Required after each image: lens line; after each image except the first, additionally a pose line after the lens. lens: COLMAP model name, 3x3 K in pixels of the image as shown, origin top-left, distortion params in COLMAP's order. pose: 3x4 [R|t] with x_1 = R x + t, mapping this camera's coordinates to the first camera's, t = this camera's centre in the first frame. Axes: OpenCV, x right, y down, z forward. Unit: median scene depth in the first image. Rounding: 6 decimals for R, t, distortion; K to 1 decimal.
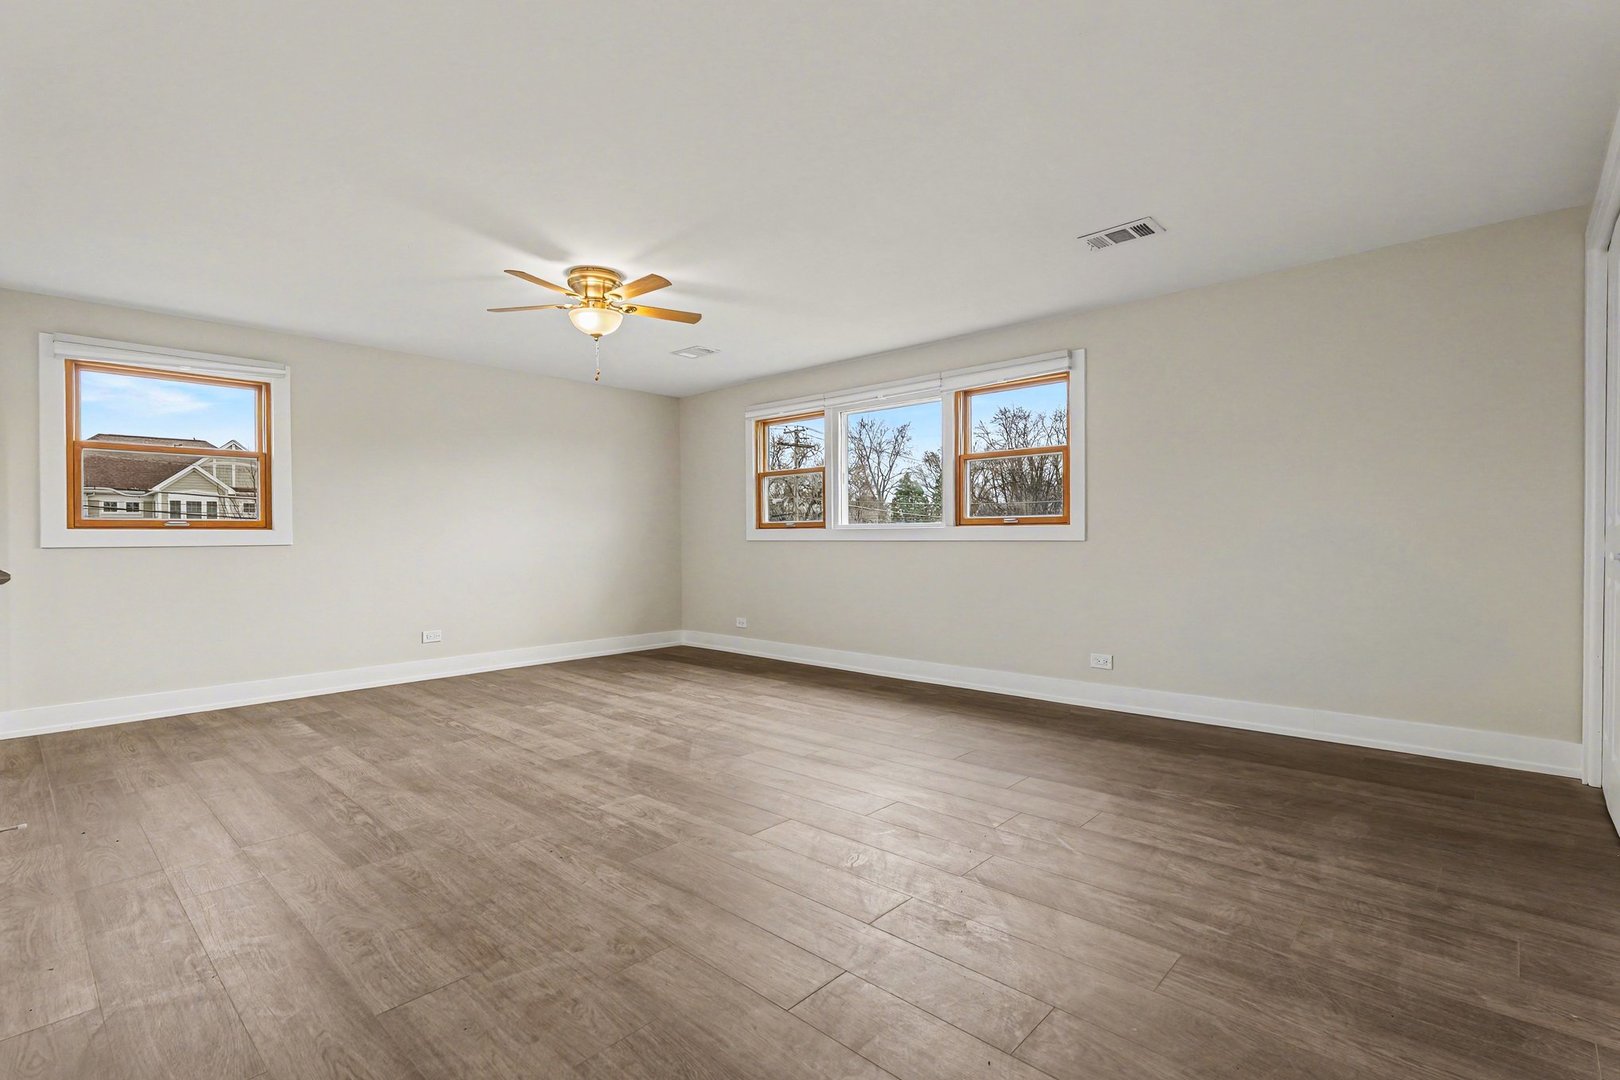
lens RADIAL K [[757.3, 0, 815.3], [0, 757.3, 536.5], [0, 0, 1]] dist [0.001021, -0.001467]
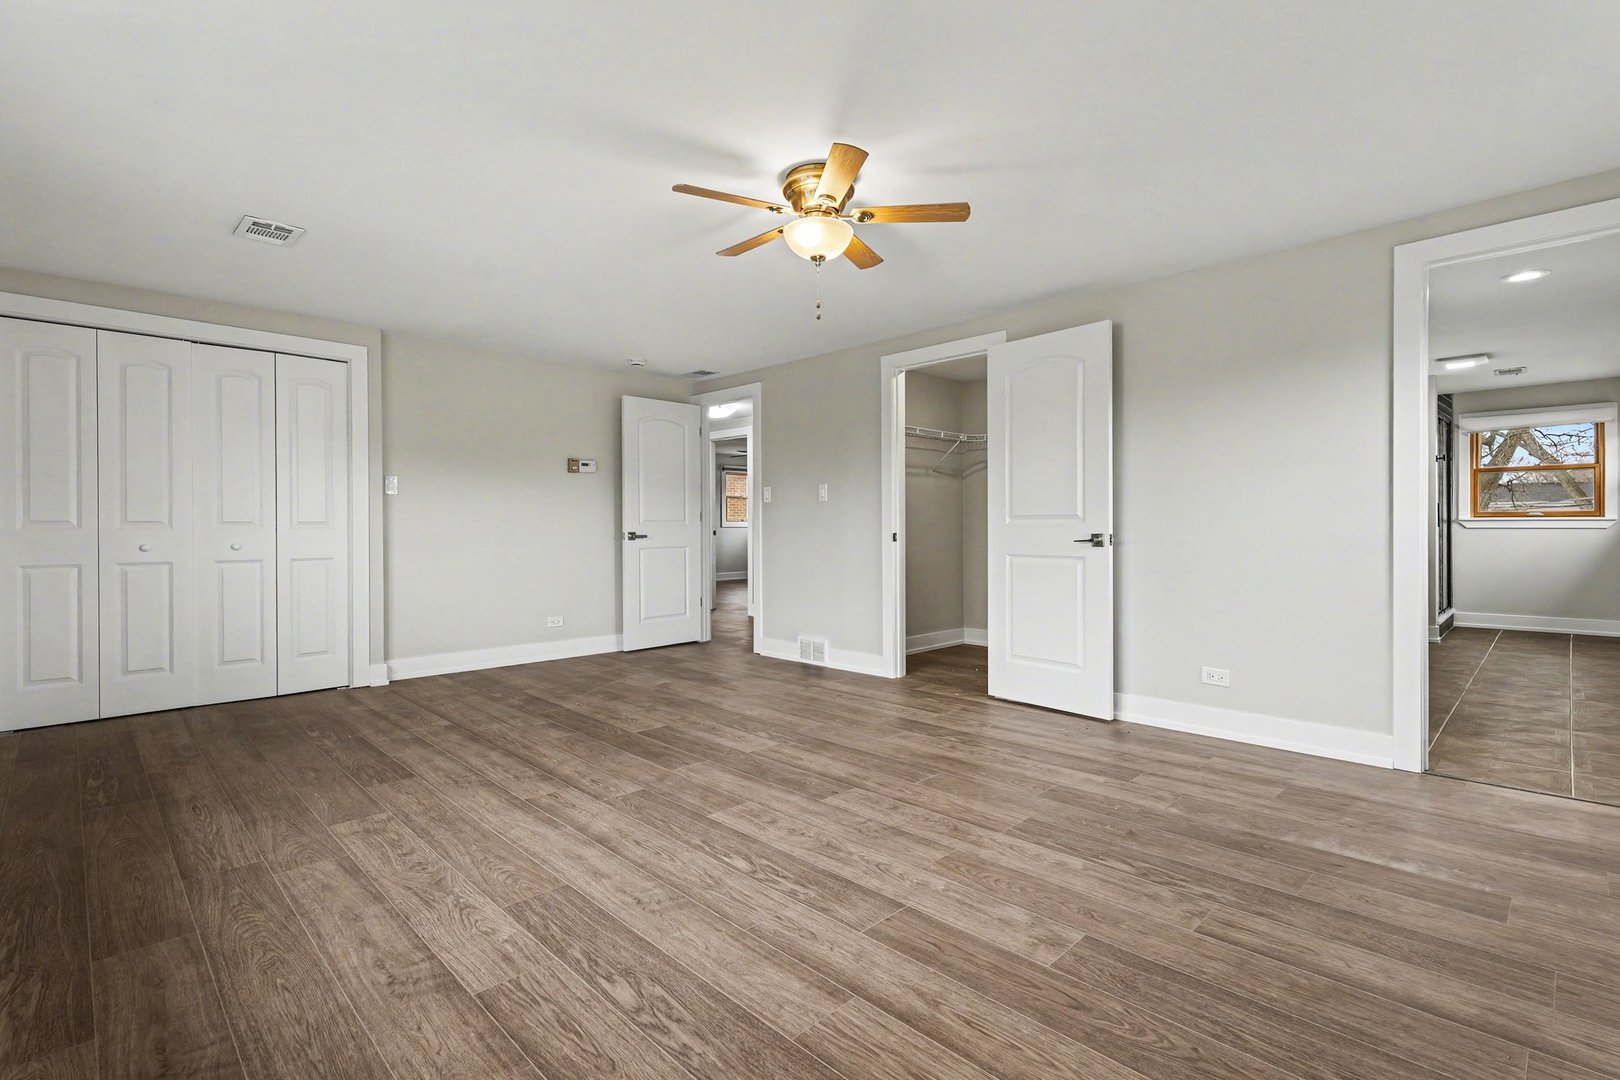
lens RADIAL K [[757.3, 0, 815.3], [0, 757.3, 536.5], [0, 0, 1]] dist [0.001021, -0.001467]
pose [[-0.998899, 0.009020, 0.046046, -0.349739], [0.009852, 0.999792, 0.017875, -0.007885], [-0.045875, 0.018309, -0.998779, 1.923687]]
